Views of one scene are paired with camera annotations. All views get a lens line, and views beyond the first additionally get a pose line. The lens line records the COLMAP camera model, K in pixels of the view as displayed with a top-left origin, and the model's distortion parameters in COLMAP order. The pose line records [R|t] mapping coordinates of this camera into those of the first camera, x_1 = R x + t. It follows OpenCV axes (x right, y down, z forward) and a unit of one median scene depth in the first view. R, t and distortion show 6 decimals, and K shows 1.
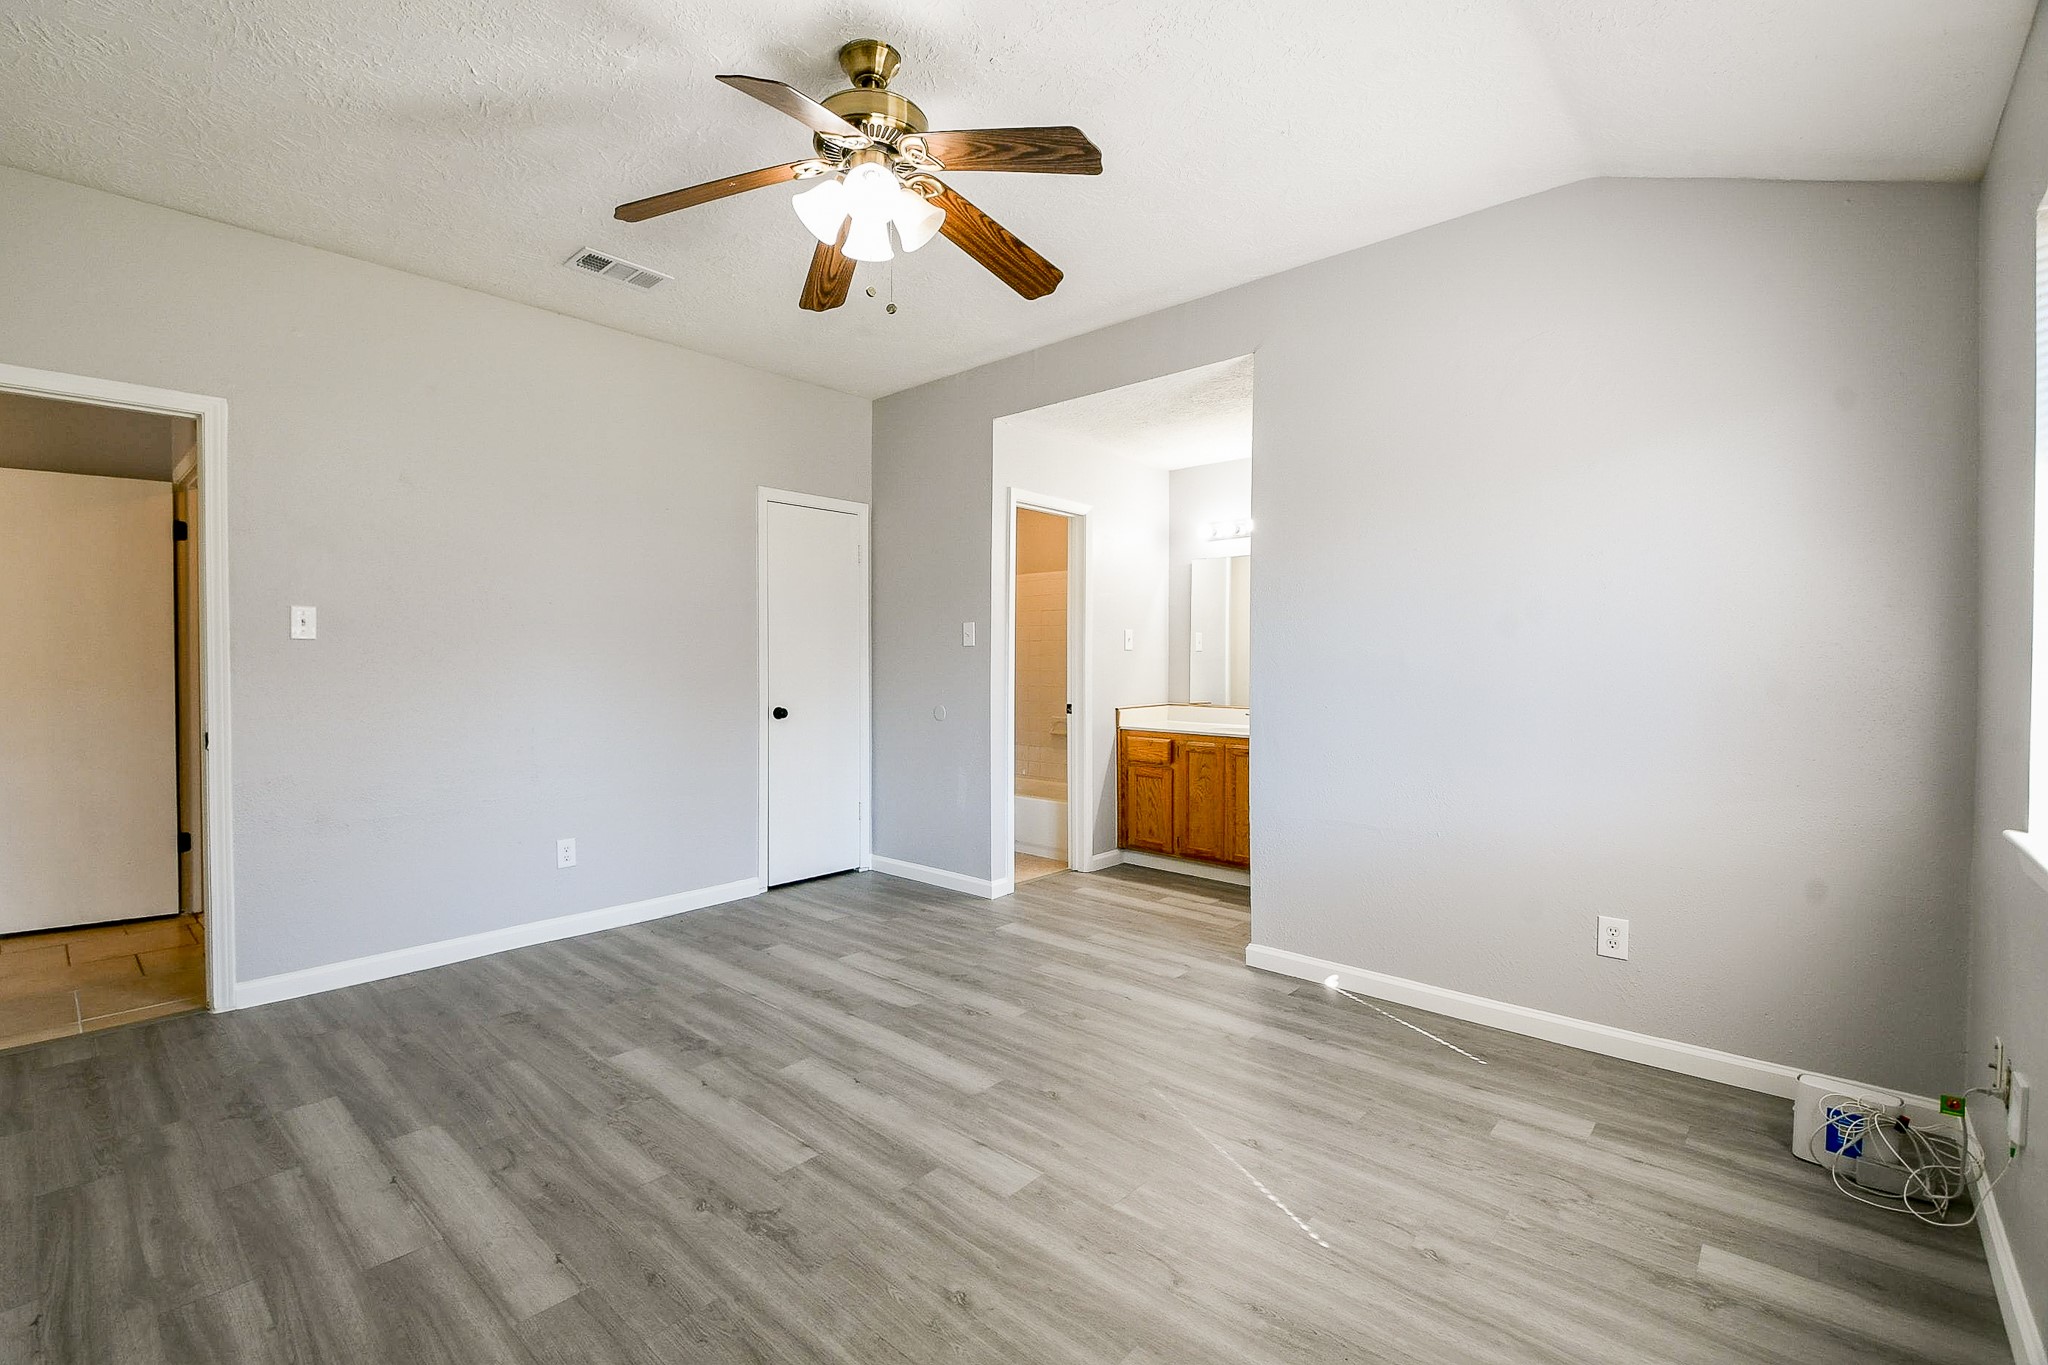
lens RADIAL K [[947.2, 0, 1017.5], [0, 947.2, 661.3], [0, 0, 1]] dist [-0.001838, -0.000667]
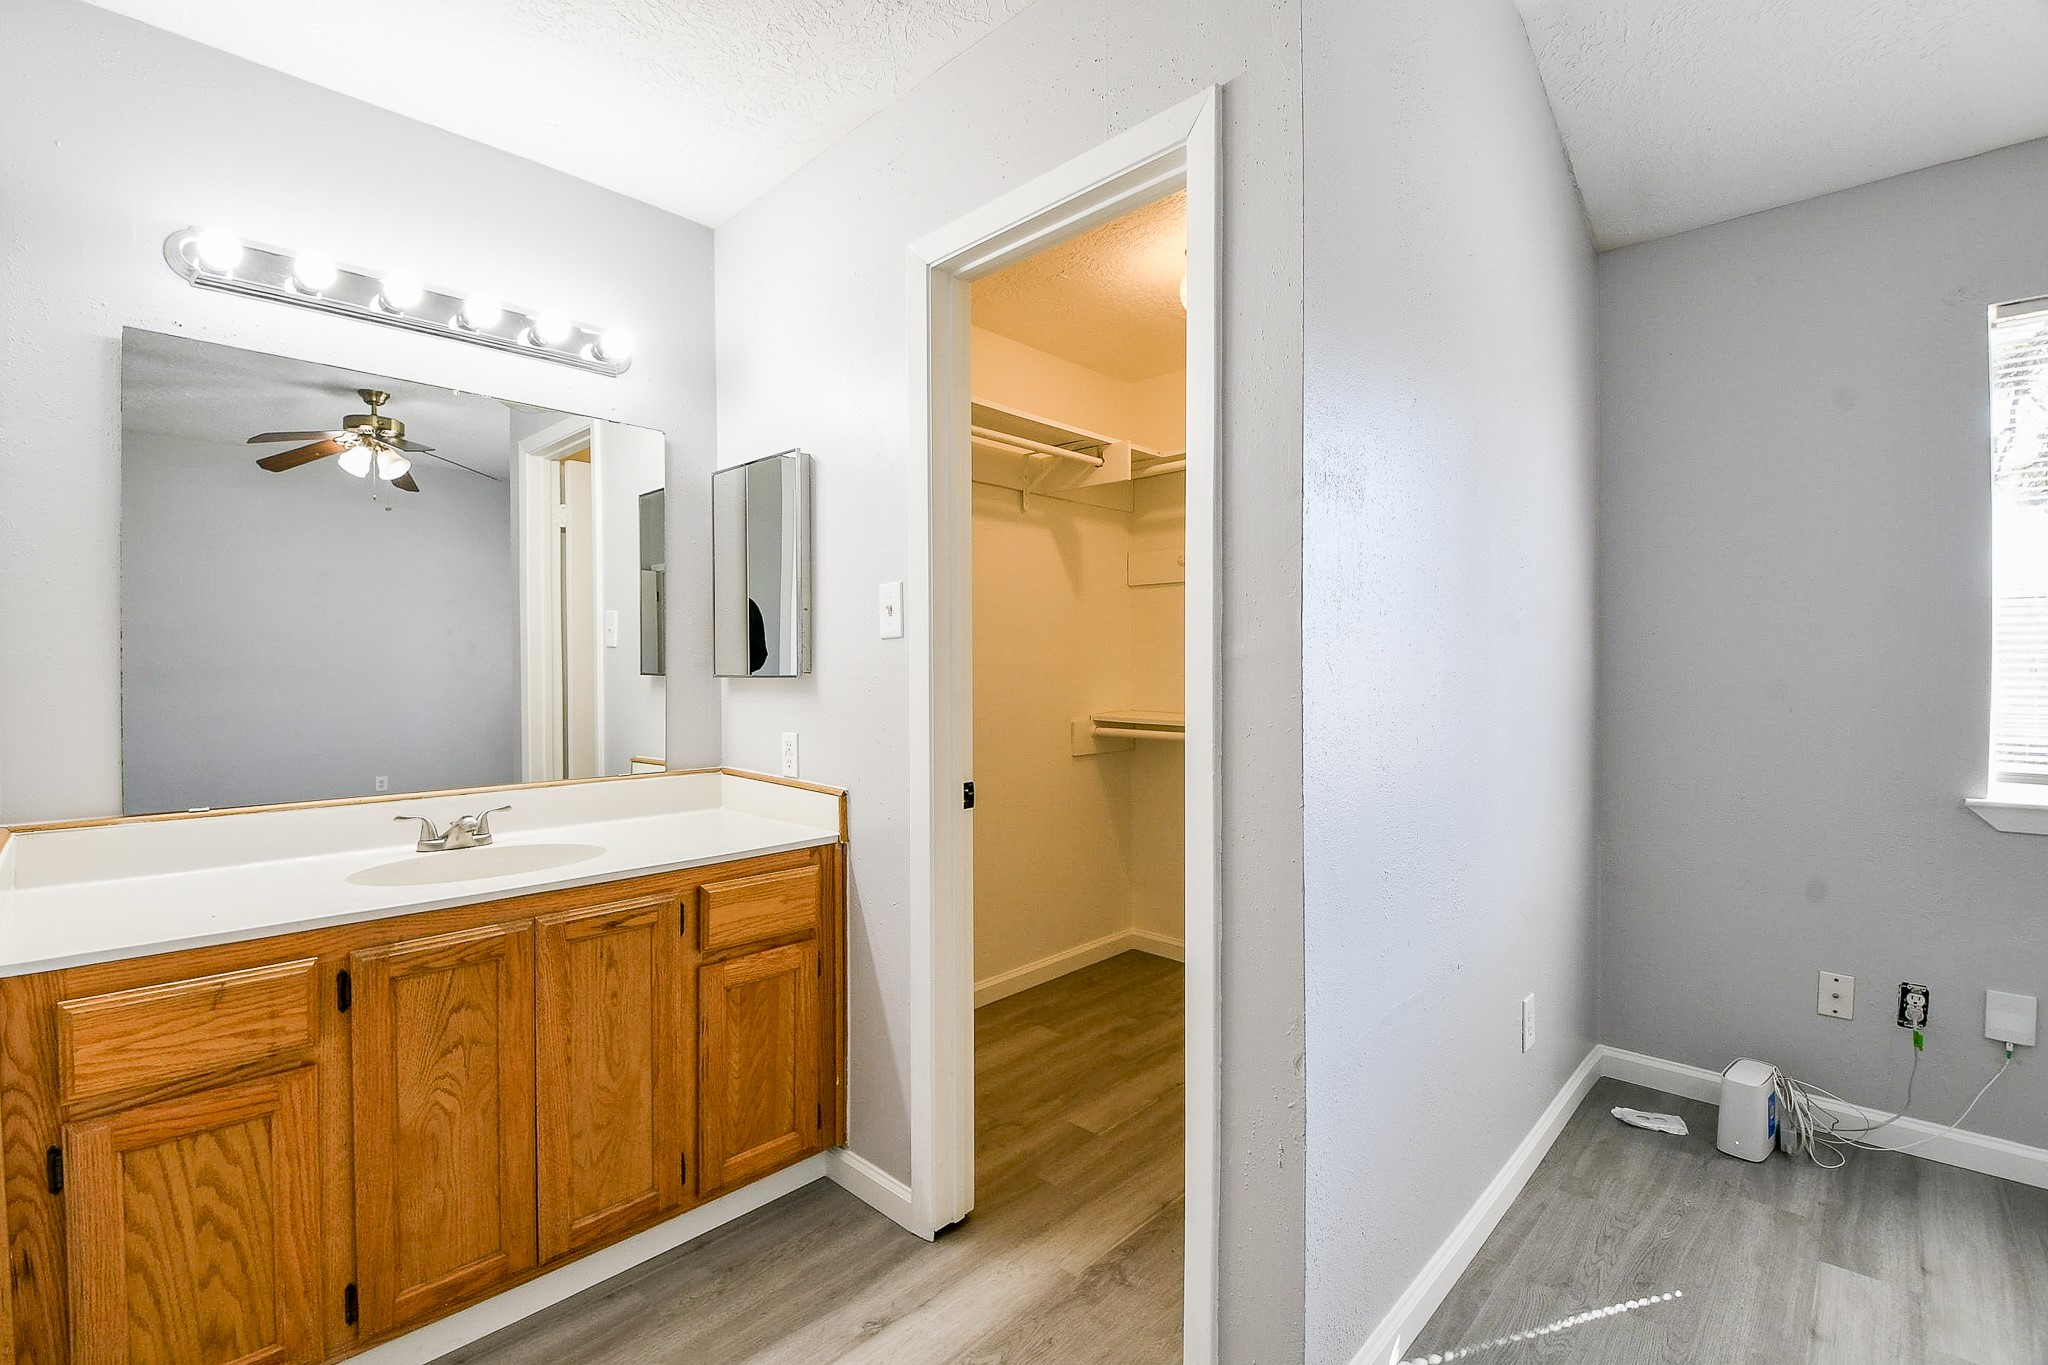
lens RADIAL K [[947.2, 0, 1017.5], [0, 947.2, 661.3], [0, 0, 1]] dist [-0.001838, -0.000667]
pose [[0.084958, -0.004940, 0.996372, -0.098113], [0.012992, 0.999908, 0.003849, -0.002830], [-0.996300, 0.012618, 0.085014, 0.784356]]
